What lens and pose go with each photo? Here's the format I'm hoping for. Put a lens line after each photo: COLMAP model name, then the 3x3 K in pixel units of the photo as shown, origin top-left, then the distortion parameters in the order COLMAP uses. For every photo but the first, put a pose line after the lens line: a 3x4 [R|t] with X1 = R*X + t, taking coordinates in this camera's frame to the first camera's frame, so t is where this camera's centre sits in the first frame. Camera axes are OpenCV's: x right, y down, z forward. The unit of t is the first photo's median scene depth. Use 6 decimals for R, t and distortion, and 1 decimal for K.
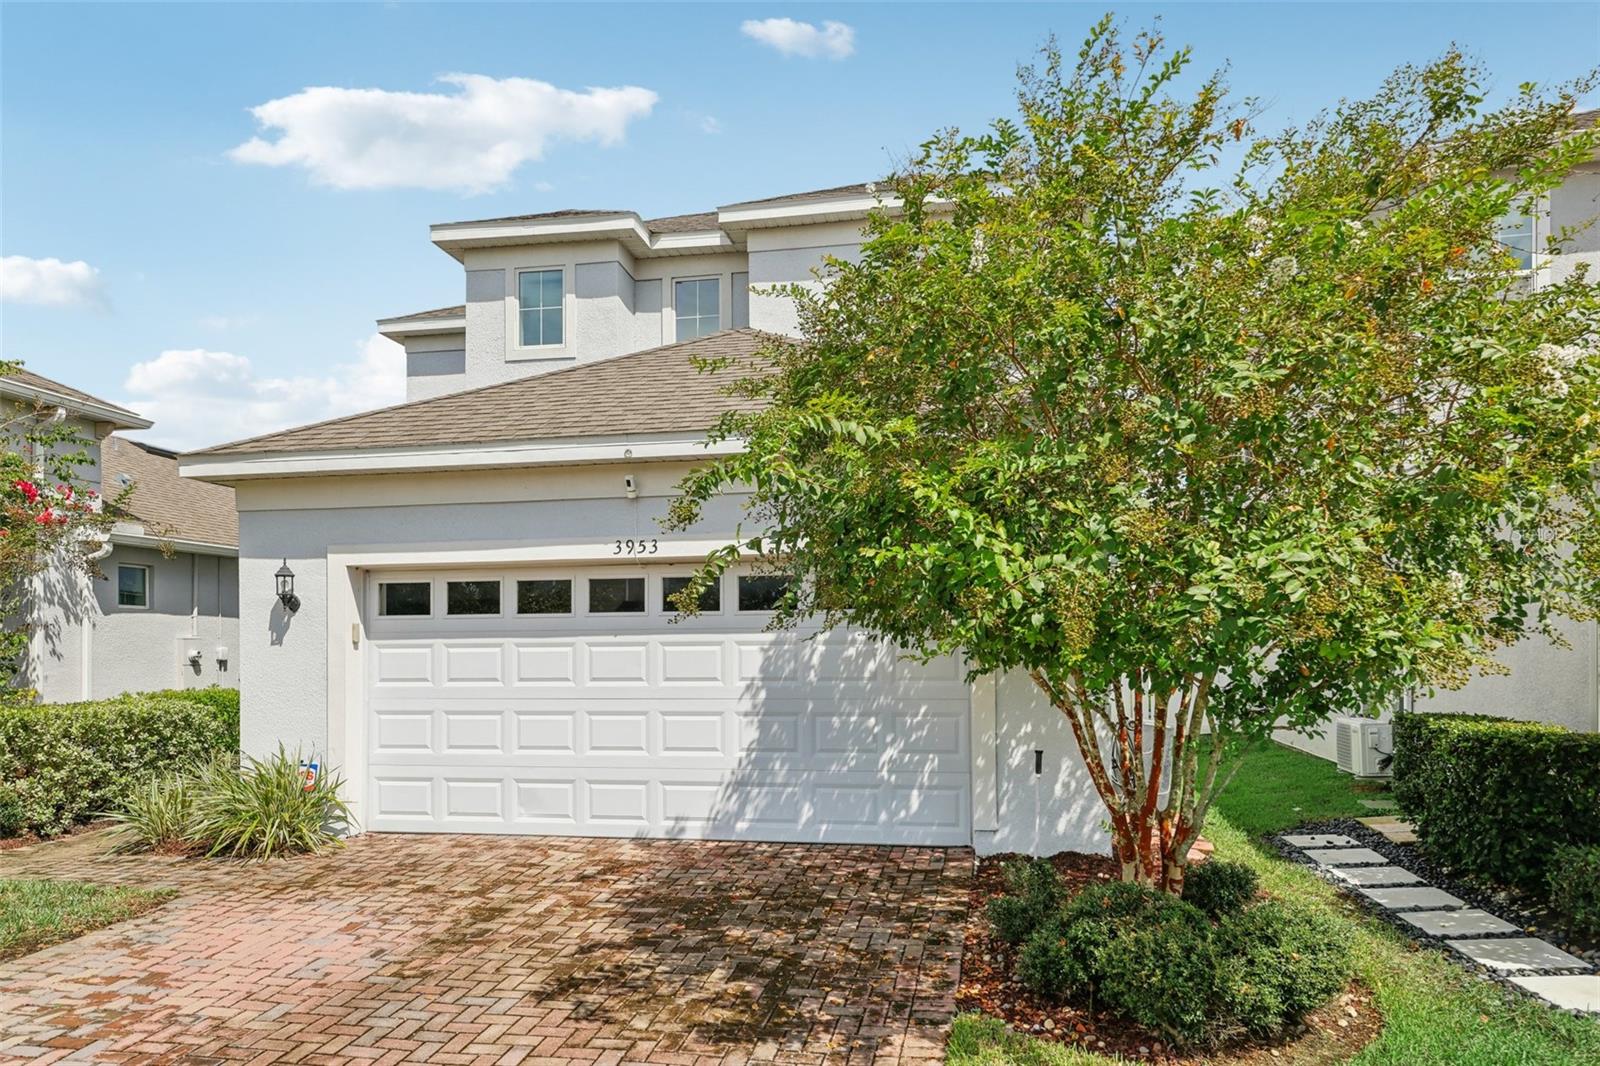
lens RADIAL K [[1126.6, 0, 827.6], [0, 1126.6, 657.8], [0, 0, 1]] dist [-0.001353, 0.000807]
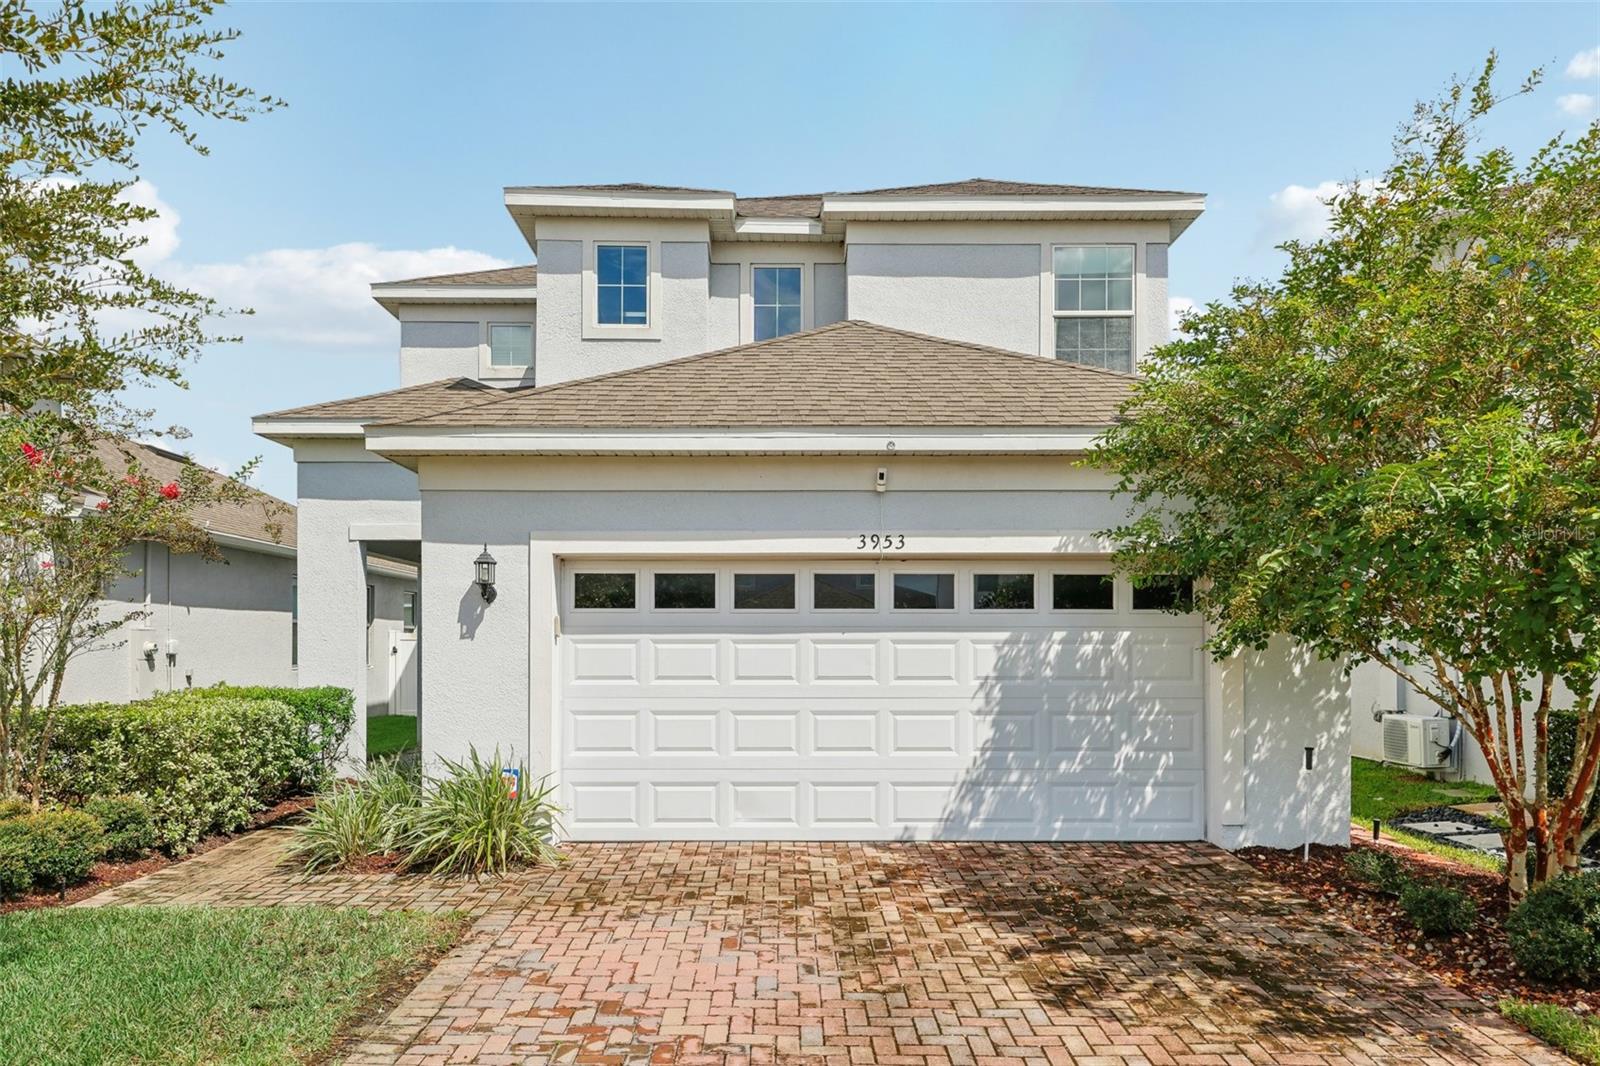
lens RADIAL K [[1126.6, 0, 827.6], [0, 1126.6, 657.8], [0, 0, 1]] dist [-0.001353, 0.000807]
pose [[0.980038, 0.006131, 0.198716, -0.390106], [-0.006539, 0.999978, 0.001396, 0.000732], [-0.198703, -0.002667, 0.980056, 0.052083]]
